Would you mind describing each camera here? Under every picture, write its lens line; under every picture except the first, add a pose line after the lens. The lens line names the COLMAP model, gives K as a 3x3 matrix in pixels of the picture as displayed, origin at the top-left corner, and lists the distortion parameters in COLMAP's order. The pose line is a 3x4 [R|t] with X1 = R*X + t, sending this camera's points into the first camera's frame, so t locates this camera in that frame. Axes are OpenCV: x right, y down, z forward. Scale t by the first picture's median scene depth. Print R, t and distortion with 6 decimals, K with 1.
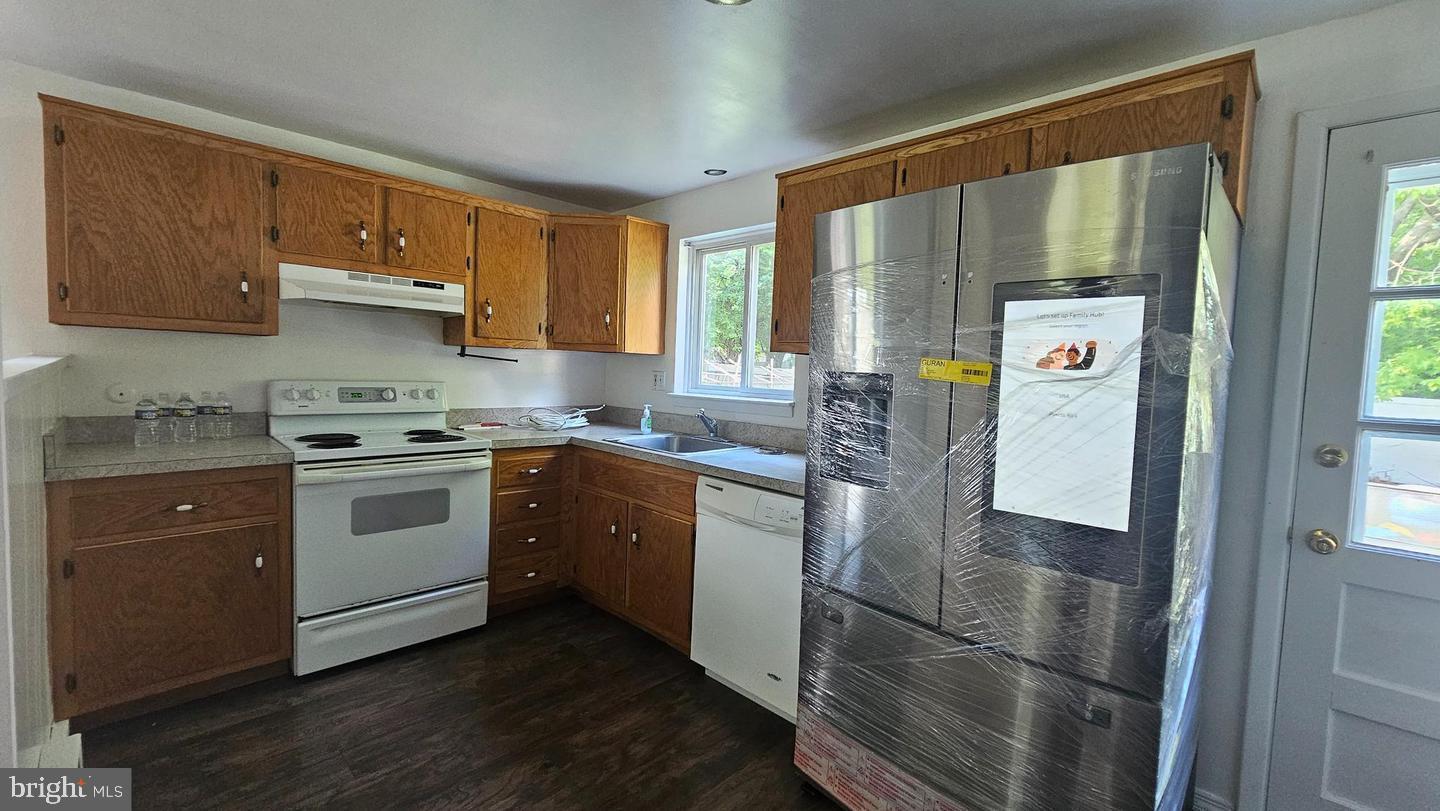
lens RADIAL K [[587.9, 0, 722.5], [0, 587.9, 401.3], [0, 0, 1]] dist [-0.002132, -0.000173]
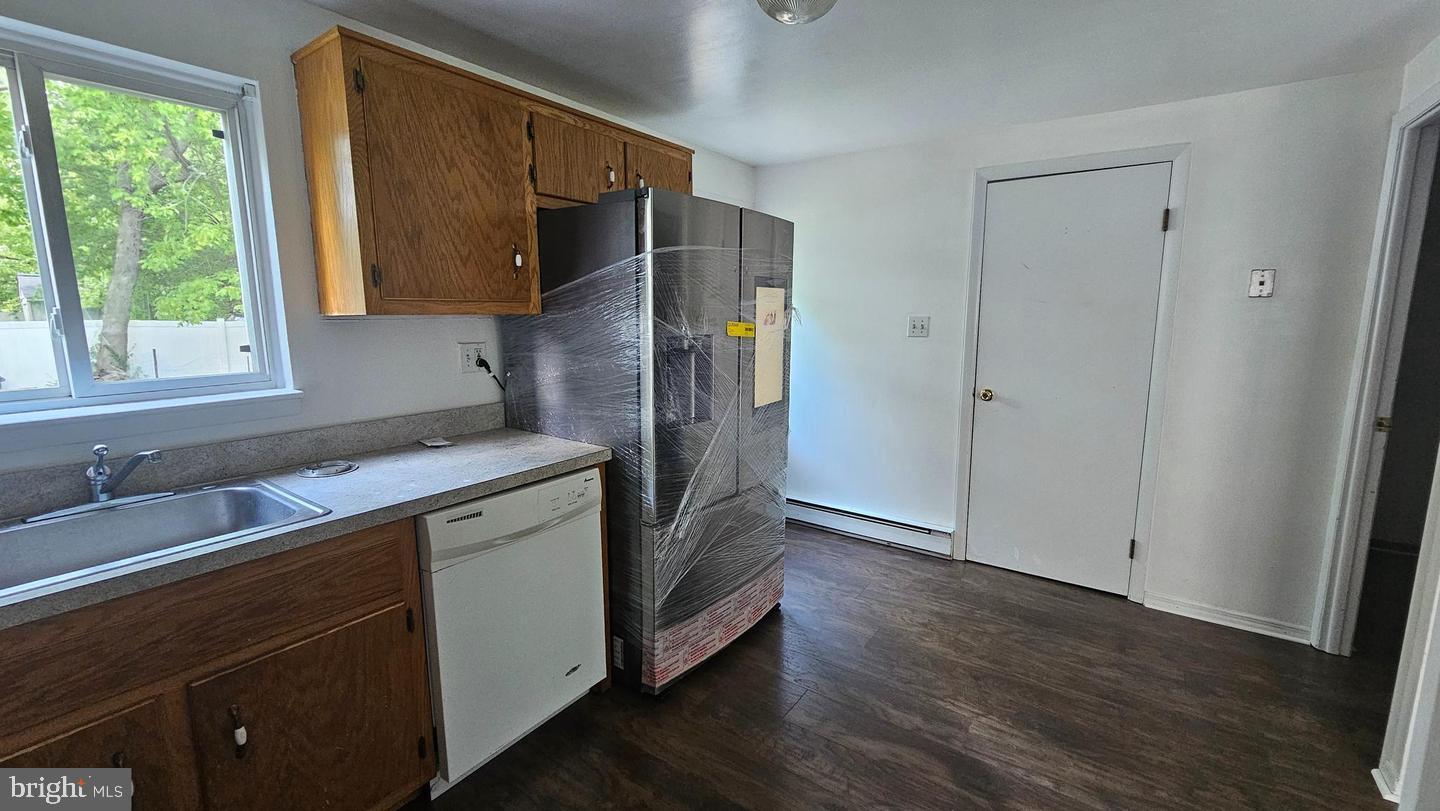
lens RADIAL K [[586.8, 0, 727.5], [0, 586.8, 400.0], [0, 0, 1]] dist [-0.001629, -0.000178]
pose [[-0.161634, -0.182622, 0.969806, -0.668753], [0.055253, 0.979512, 0.193658, -0.099438], [-0.985303, 0.084886, -0.148232, 0.744102]]
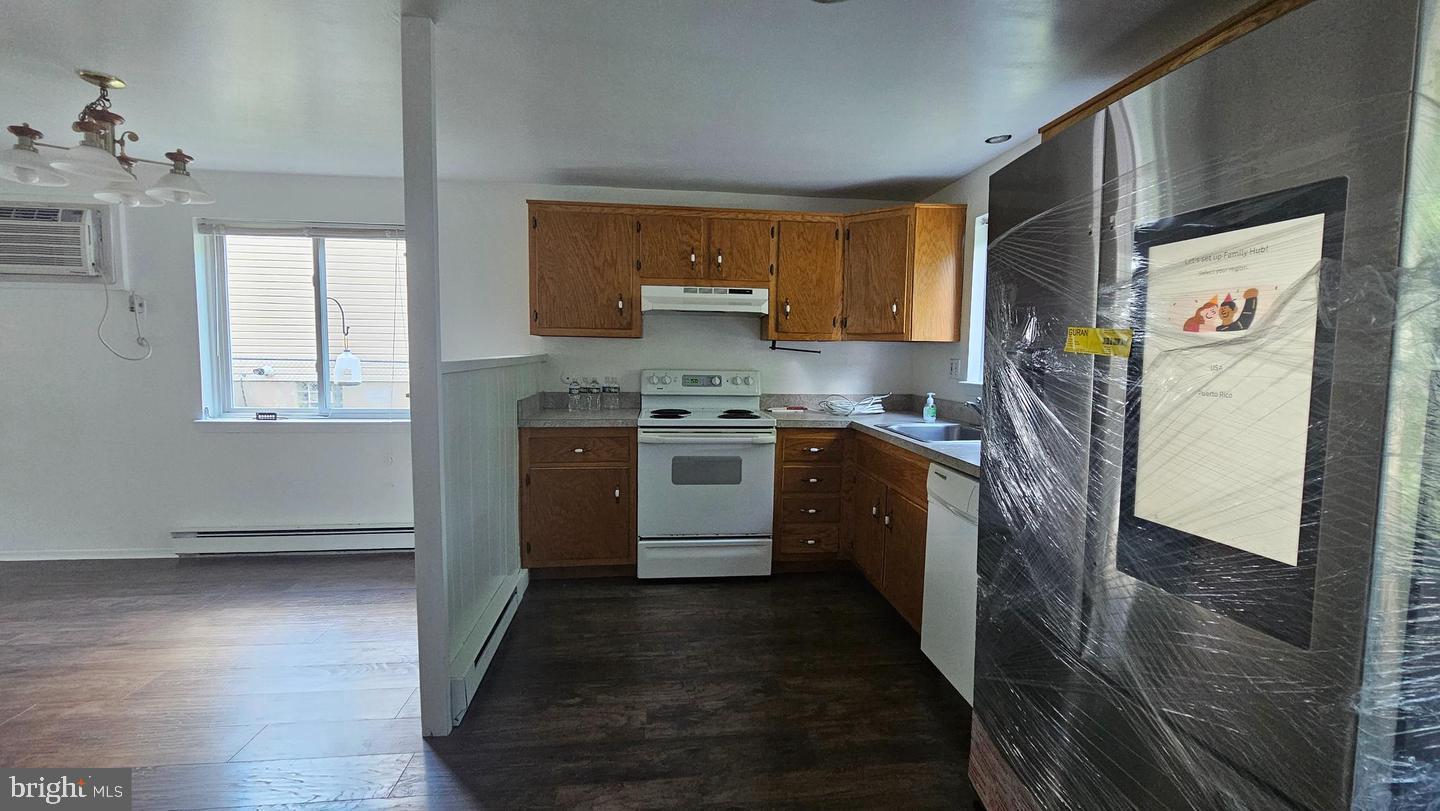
lens RADIAL K [[586.8, 0, 727.5], [0, 586.8, 400.0], [0, 0, 1]] dist [-0.001629, -0.000178]
pose [[0.779853, 0.023948, -0.625504, 0.292259], [-0.021846, 0.999700, 0.011038, 0.018400], [0.625581, 0.005057, 0.780143, 0.030711]]
